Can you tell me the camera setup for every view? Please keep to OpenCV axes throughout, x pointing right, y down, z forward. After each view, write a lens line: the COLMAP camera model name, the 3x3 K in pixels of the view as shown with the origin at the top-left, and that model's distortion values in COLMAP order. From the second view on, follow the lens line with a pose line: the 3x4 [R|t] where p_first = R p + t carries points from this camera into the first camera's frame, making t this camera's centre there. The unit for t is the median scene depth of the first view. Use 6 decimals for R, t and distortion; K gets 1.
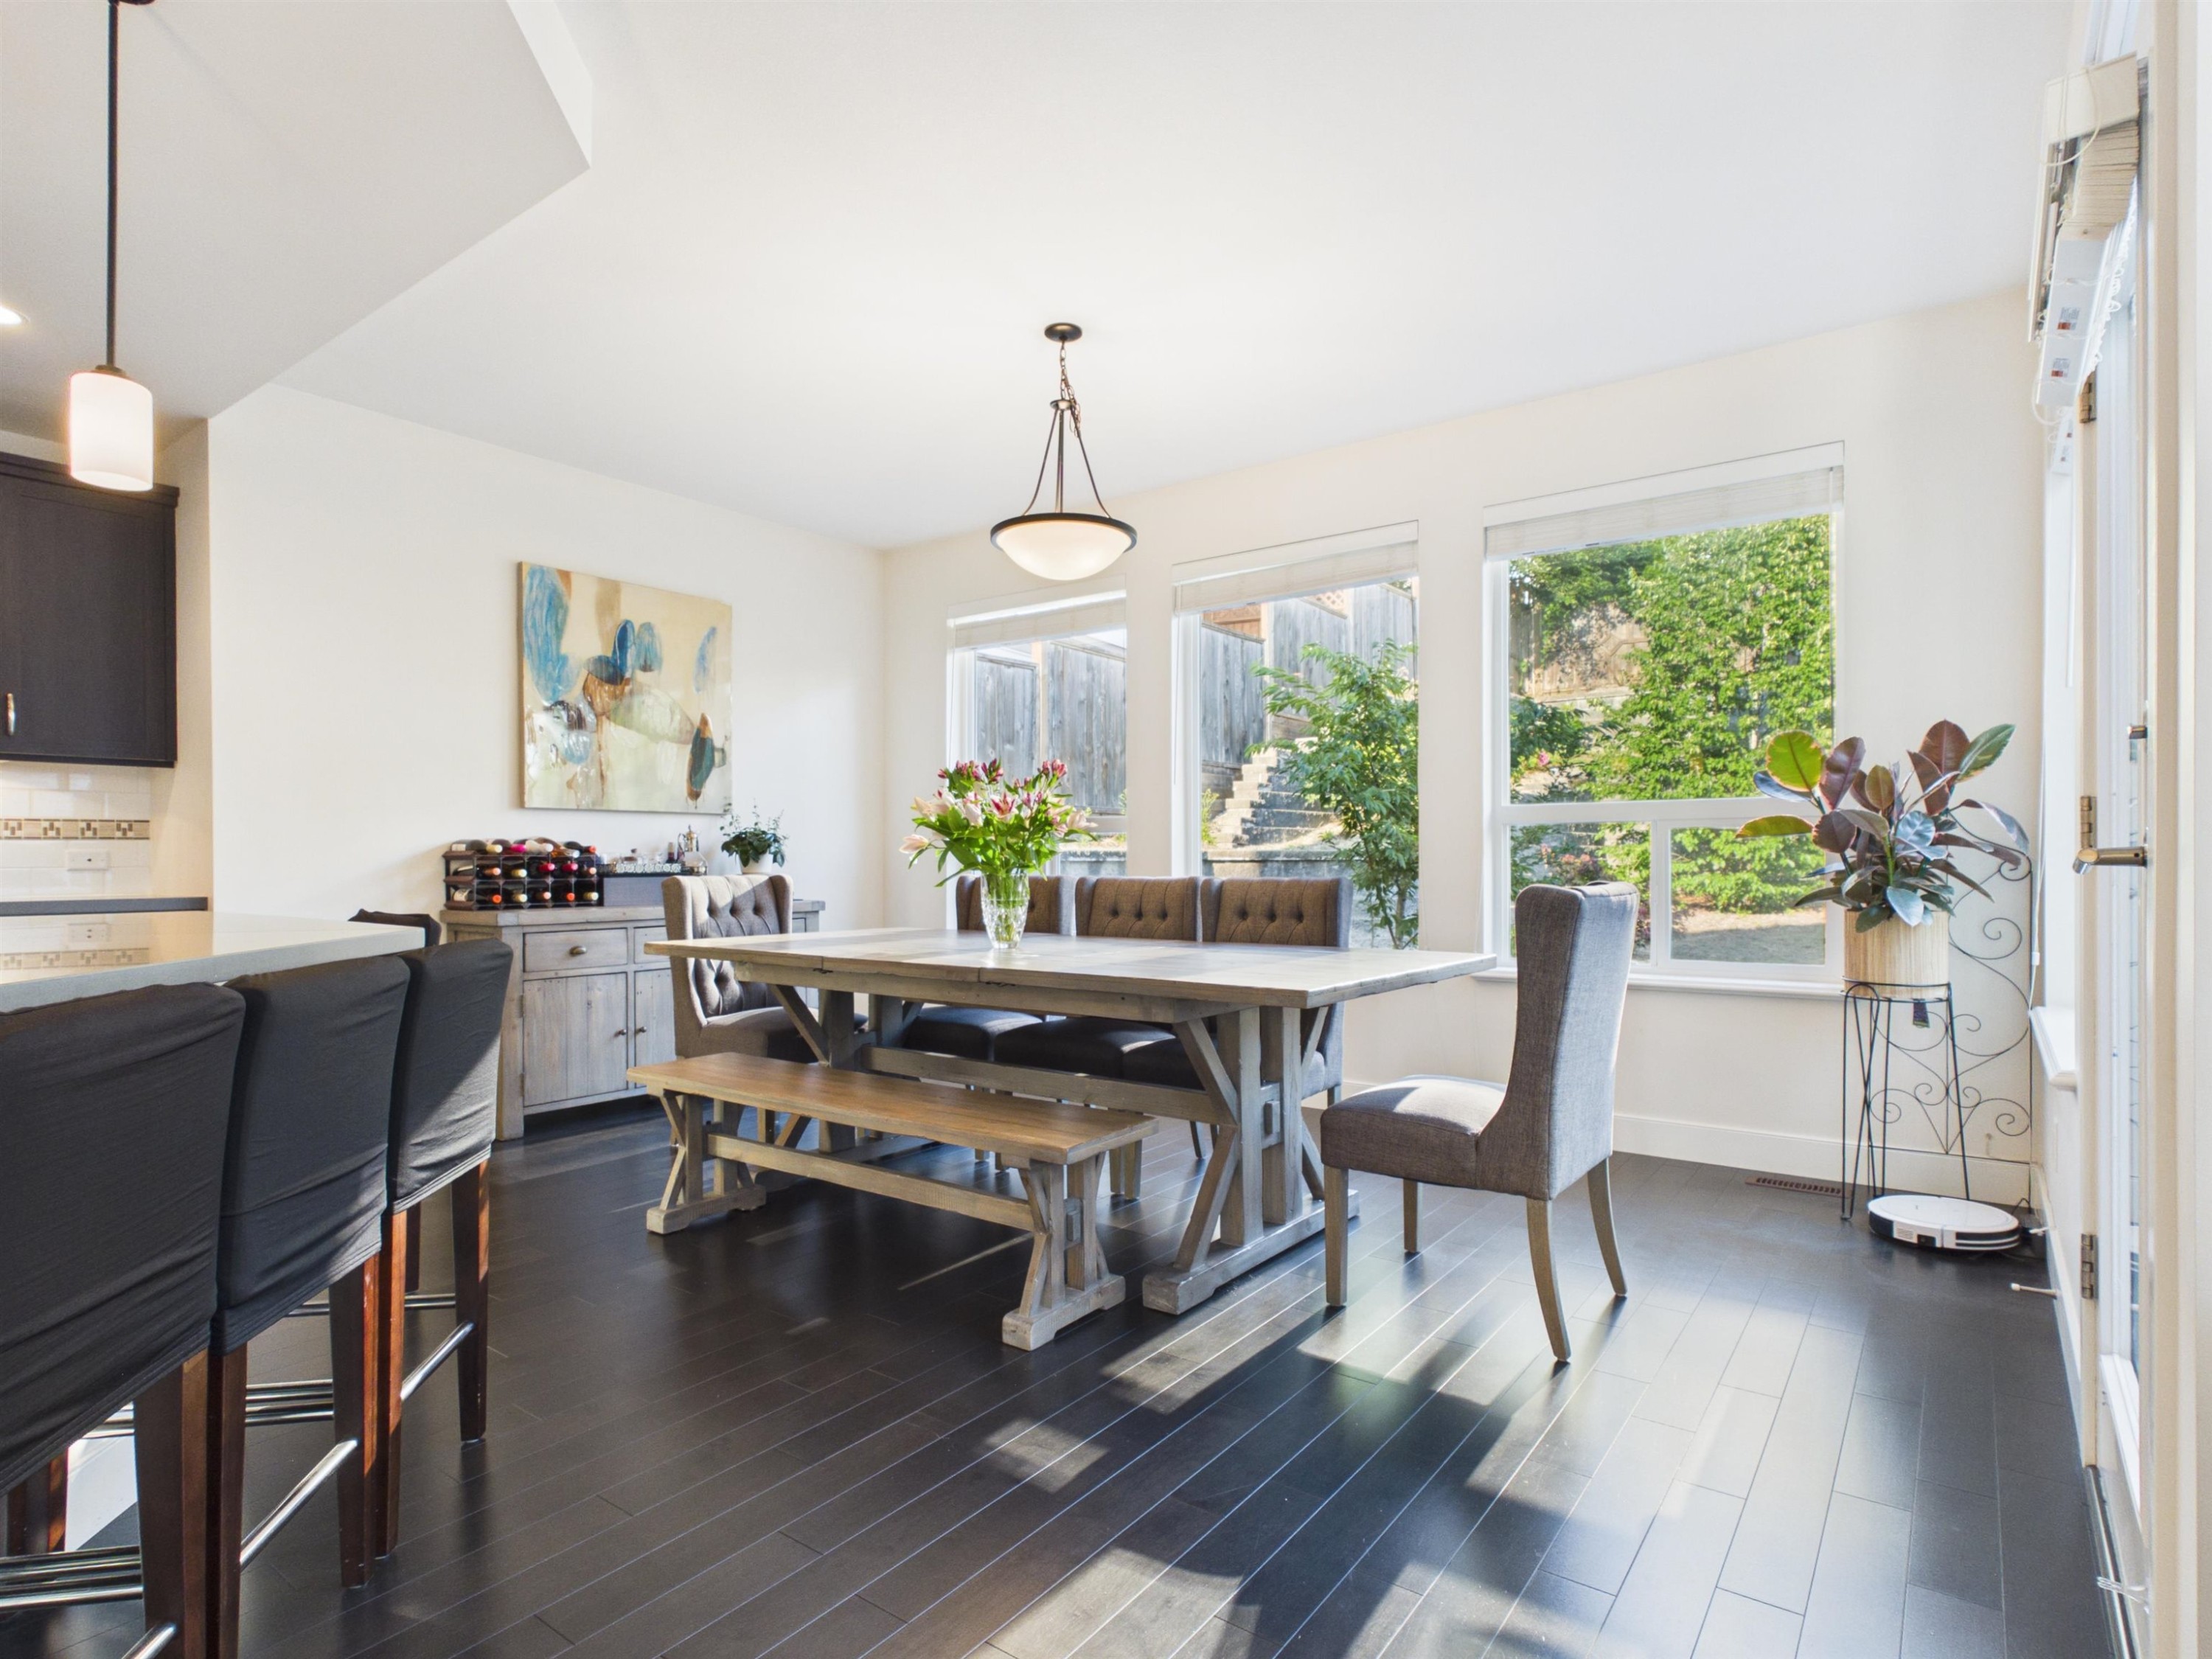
lens RADIAL K [[1161.5, 0, 1106.5], [0, 1161.5, 871.1], [0, 0, 1]] dist [0.000687, 0.000057]
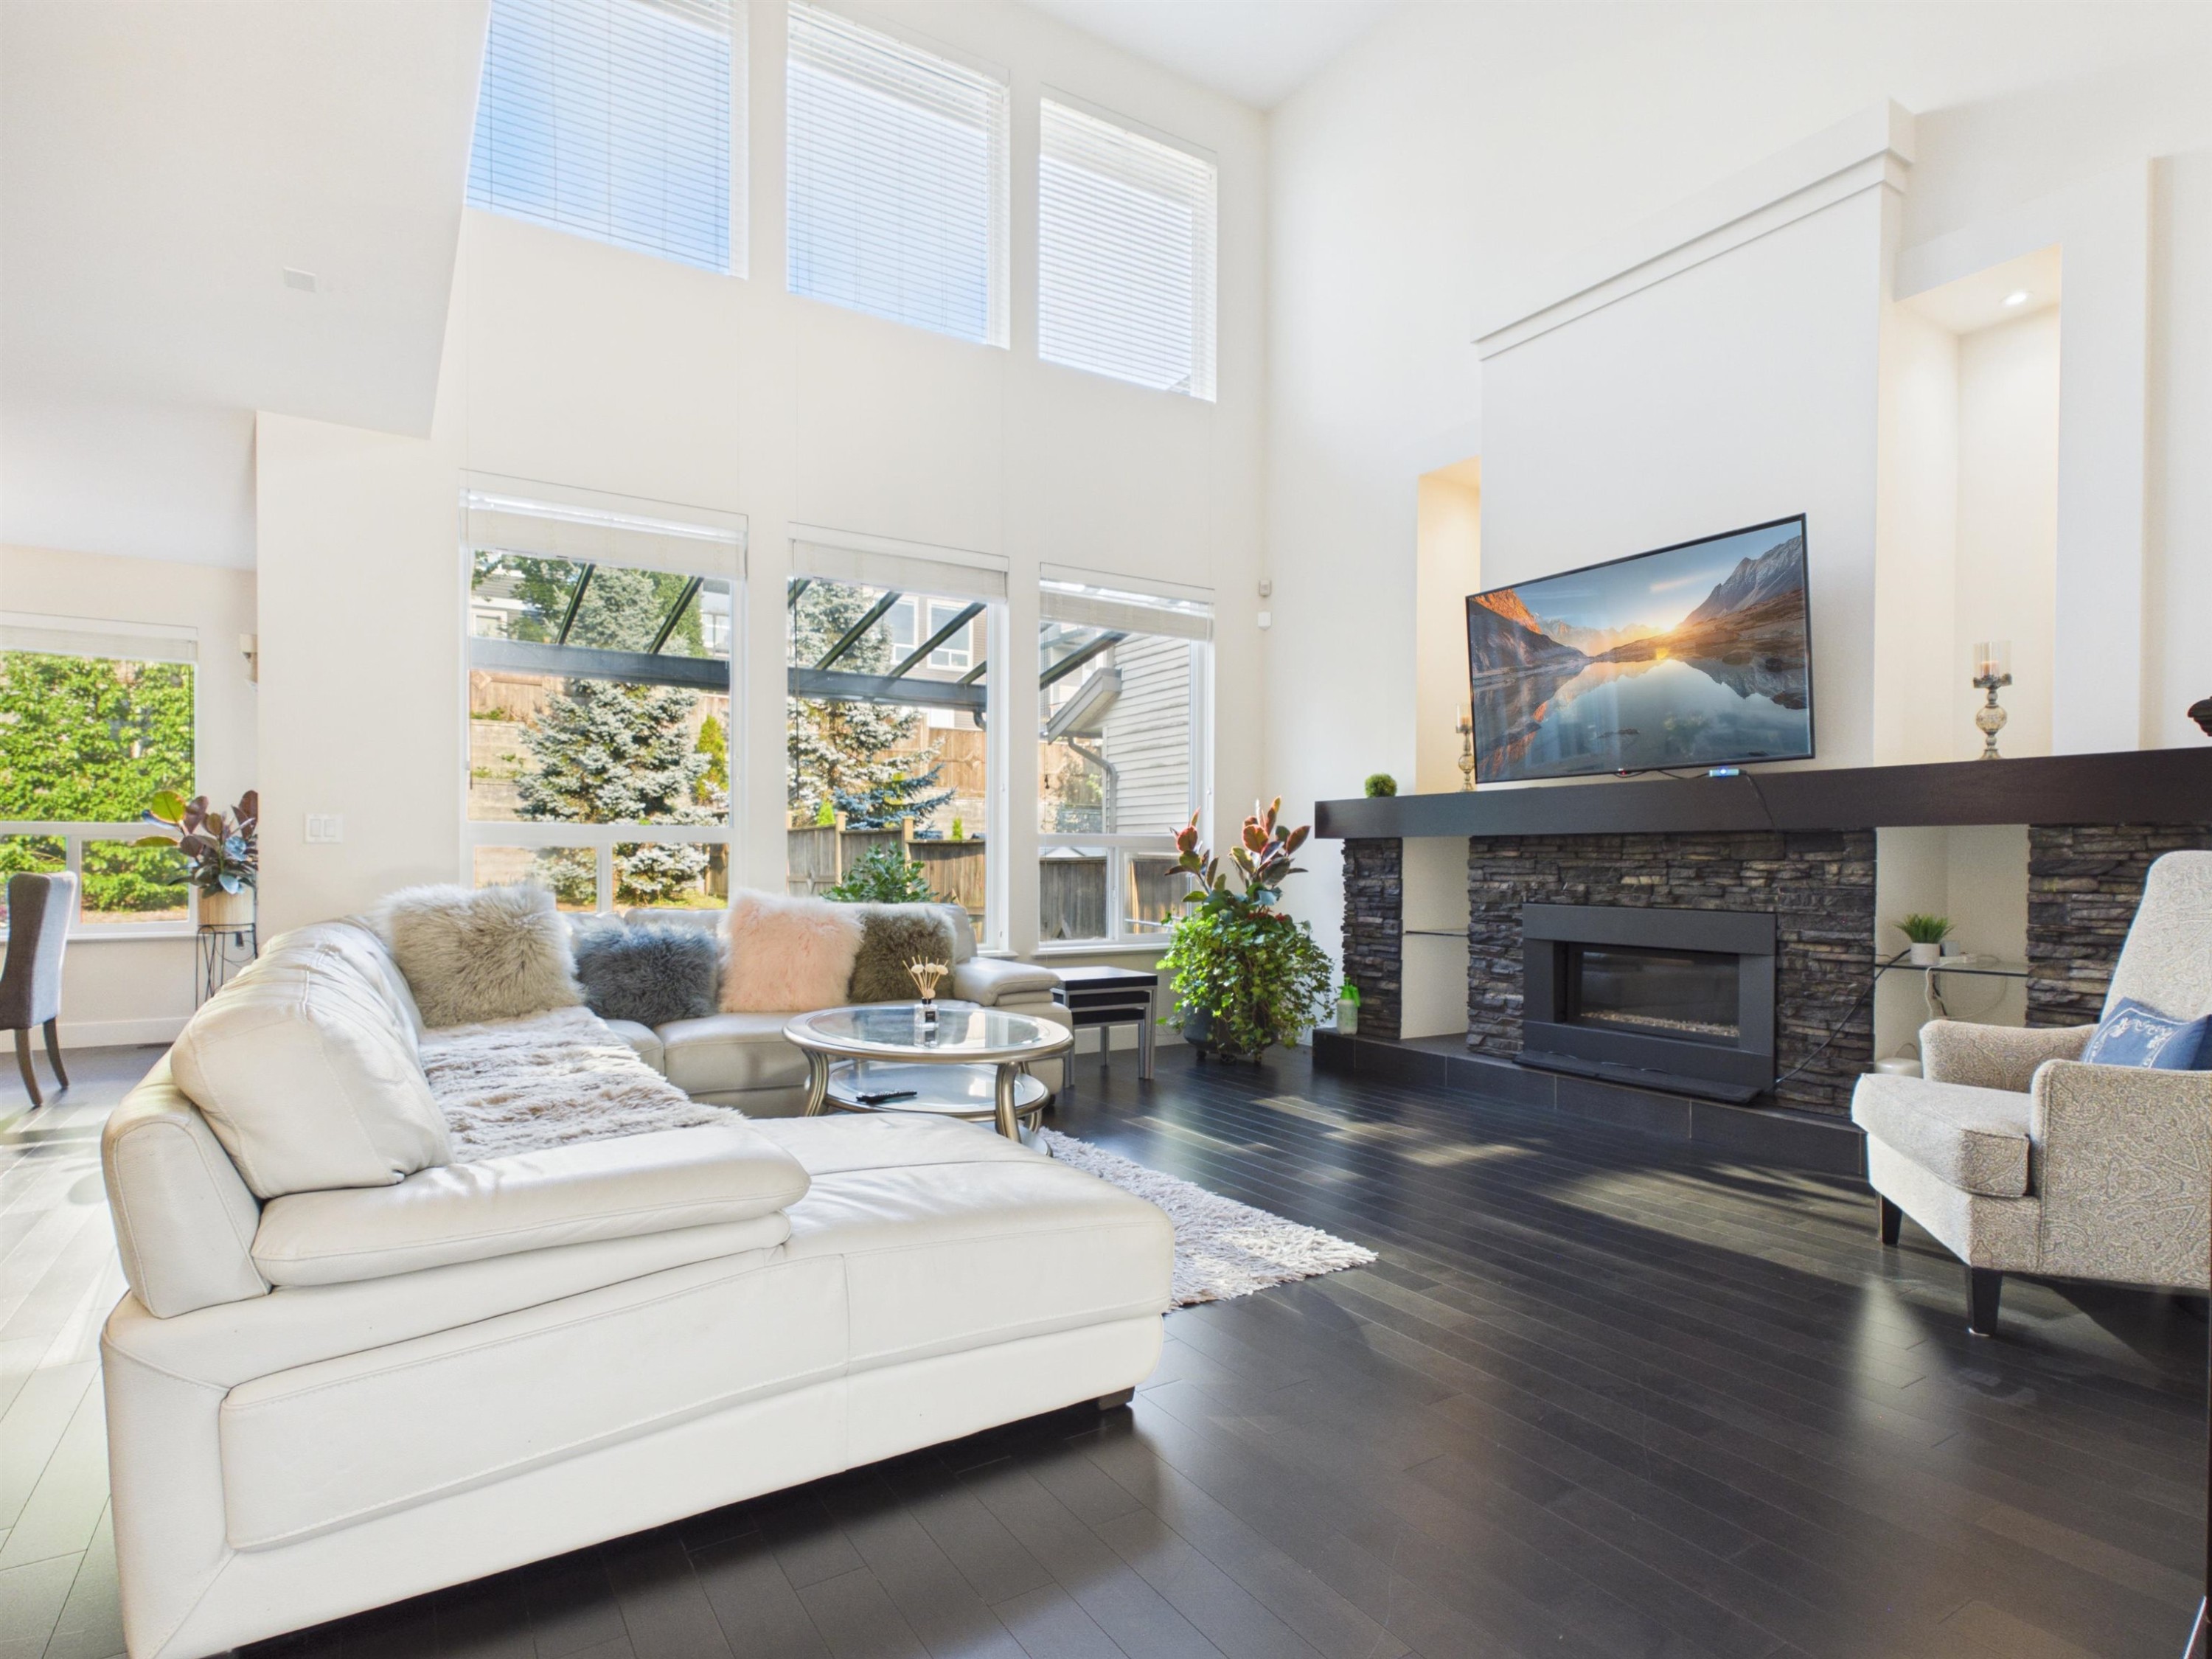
lens RADIAL K [[1161.5, 0, 1106.5], [0, 1161.5, 871.1], [0, 0, 1]] dist [0.000687, 0.000057]
pose [[0.358208, -0.004309, 0.933632, -0.127741], [0.006084, 0.999979, 0.002281, 0.002435], [-0.933622, 0.004863, 0.358227, -0.225694]]
